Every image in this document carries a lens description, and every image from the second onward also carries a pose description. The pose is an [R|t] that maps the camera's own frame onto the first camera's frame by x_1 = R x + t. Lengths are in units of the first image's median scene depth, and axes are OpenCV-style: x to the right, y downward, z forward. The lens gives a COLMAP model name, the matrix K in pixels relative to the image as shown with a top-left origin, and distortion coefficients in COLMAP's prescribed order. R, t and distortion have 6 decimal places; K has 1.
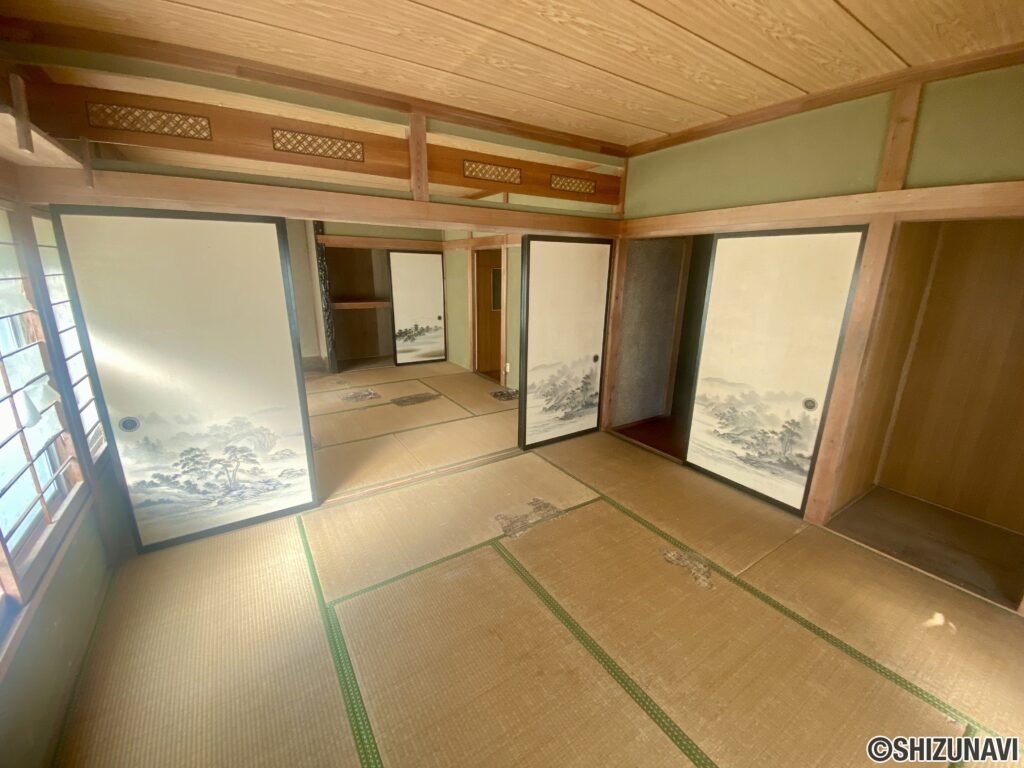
lens RADIAL K [[413.6, 0, 512.0], [0, 413.6, 384.0], [0, 0, 1]] dist [0.021353, -0.022955]
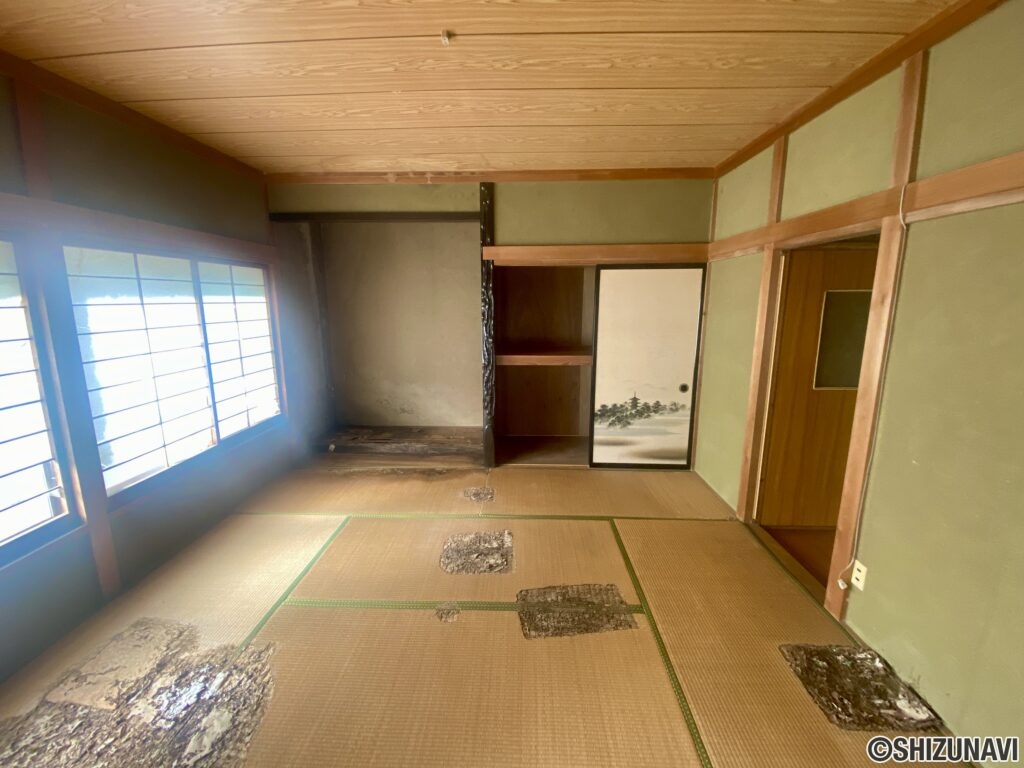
lens RADIAL K [[413.6, 0, 512.0], [0, 413.6, 384.0], [0, 0, 1]] dist [0.021353, -0.022955]
pose [[0.810947, 0.095556, -0.577265, -0.054427], [-0.133927, 0.990697, -0.024150, -0.136183], [0.569587, 0.096896, 0.816200, 0.498100]]
